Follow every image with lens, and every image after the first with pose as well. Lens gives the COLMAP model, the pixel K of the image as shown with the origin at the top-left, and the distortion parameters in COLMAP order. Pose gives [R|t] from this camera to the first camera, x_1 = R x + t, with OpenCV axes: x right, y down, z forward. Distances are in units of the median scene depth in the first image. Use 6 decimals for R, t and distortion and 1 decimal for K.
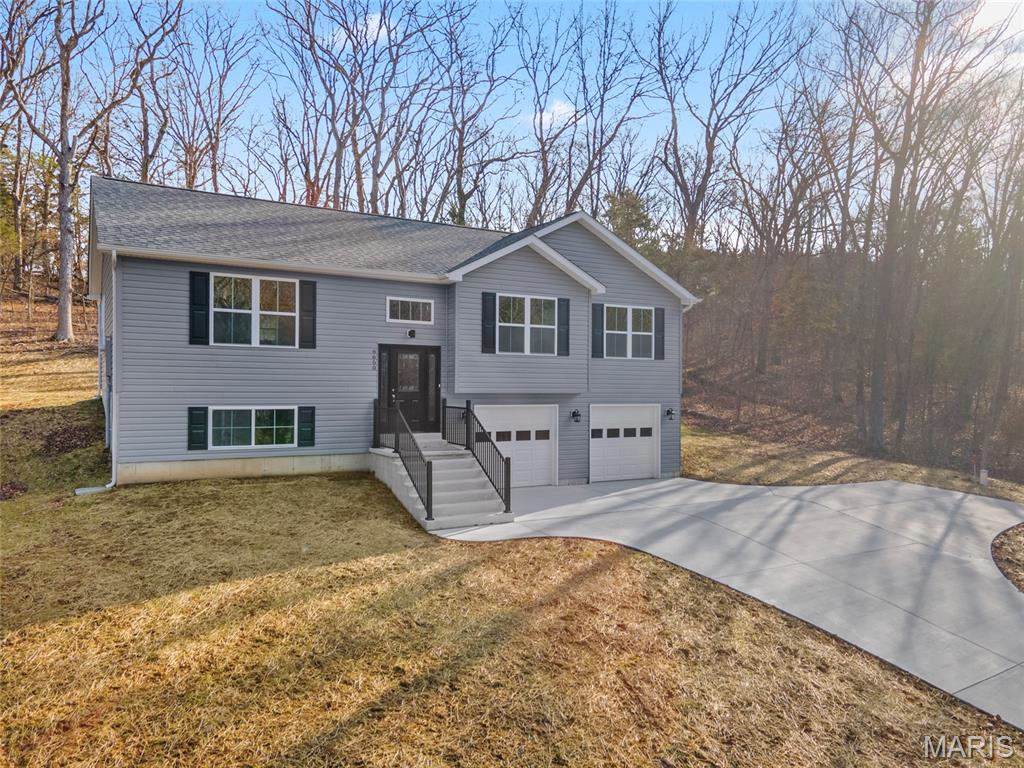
lens RADIAL K [[743.3, 0, 512.0], [0, 743.3, 384.0], [0, 0, 1]] dist [0.047823, 0.006129]
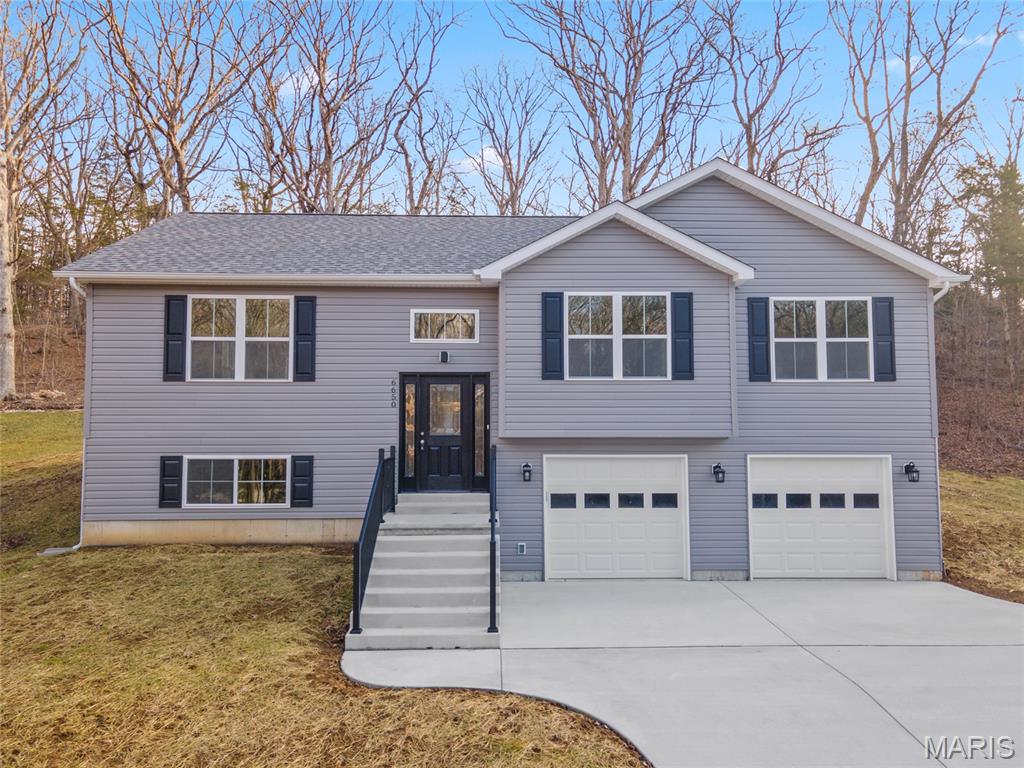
lens RADIAL K [[743.3, 0, 512.0], [0, 743.3, 384.0], [0, 0, 1]] dist [0.047823, 0.006129]
pose [[0.877009, -0.035982, -0.479124, 0.277691], [0.009458, 0.998291, -0.057660, 0.002261], [0.480380, 0.046037, 0.875851, 0.394053]]
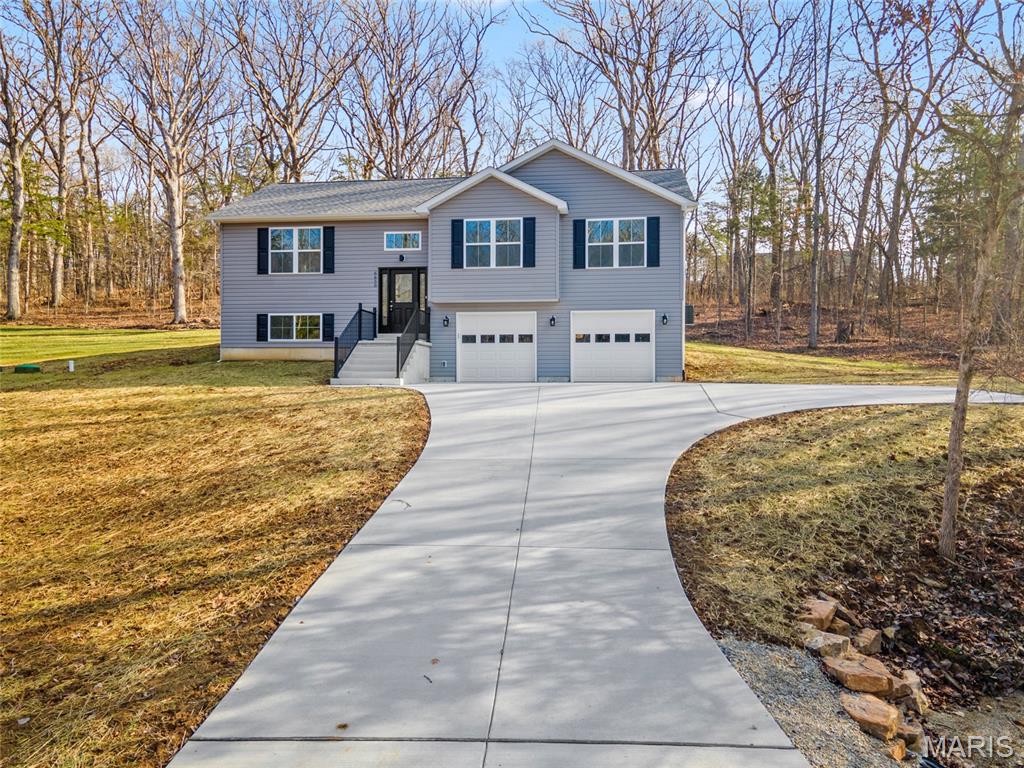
lens RADIAL K [[743.3, 0, 512.0], [0, 743.3, 384.0], [0, 0, 1]] dist [0.047823, 0.006129]
pose [[0.784691, -0.011192, -0.619786, 0.846734], [0.004702, 0.999916, -0.012104, 0.174963], [0.619869, 0.006583, 0.784678, 0.083994]]
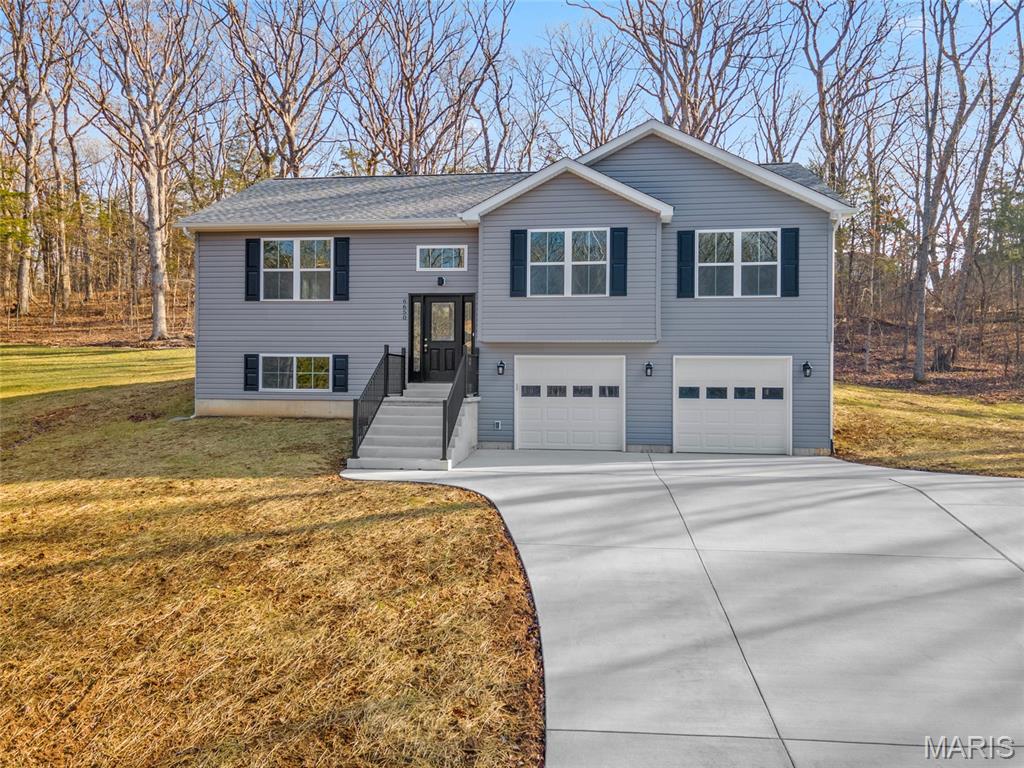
lens RADIAL K [[743.3, 0, 512.0], [0, 743.3, 384.0], [0, 0, 1]] dist [0.047823, 0.006129]
pose [[0.788714, -0.004615, -0.614743, 0.544977], [-0.000521, 0.999966, -0.008175, 0.076063], [0.614760, 0.006768, 0.788685, 0.290400]]
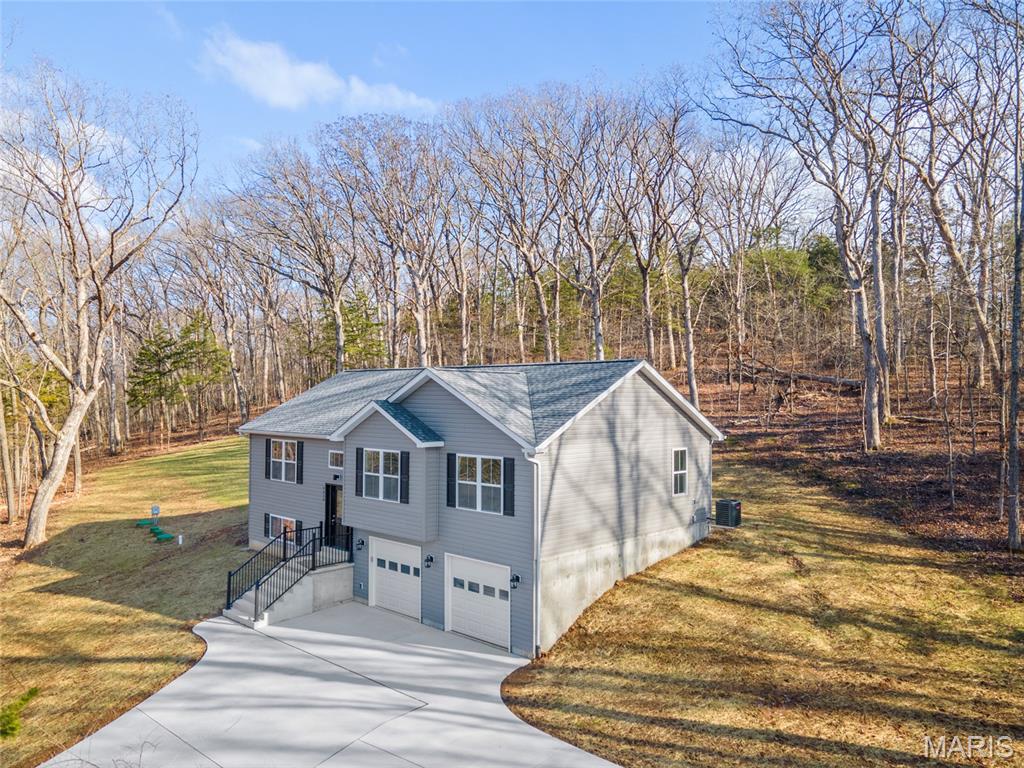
lens RADIAL K [[743.3, 0, 512.0], [0, 743.3, 384.0], [0, 0, 1]] dist [0.047823, 0.006129]
pose [[0.275495, -0.025503, -0.960964, 1.305070], [-0.001801, 0.999633, -0.027045, -0.205509], [0.961301, 0.009182, 0.275348, 0.940285]]
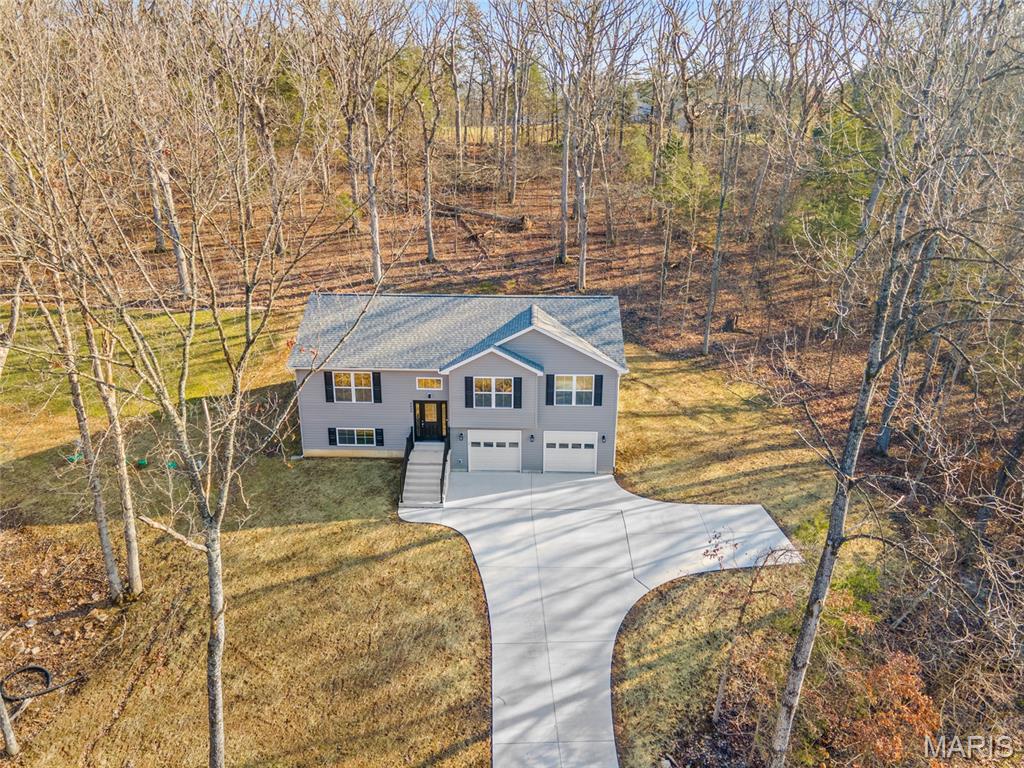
lens RADIAL K [[743.3, 0, 512.0], [0, 743.3, 384.0], [0, 0, 1]] dist [0.047823, 0.006129]
pose [[0.849771, 0.163562, -0.501135, 1.027069], [0.002905, 0.949179, 0.314723, -0.713835], [0.527144, -0.268898, 0.806110, -0.447823]]
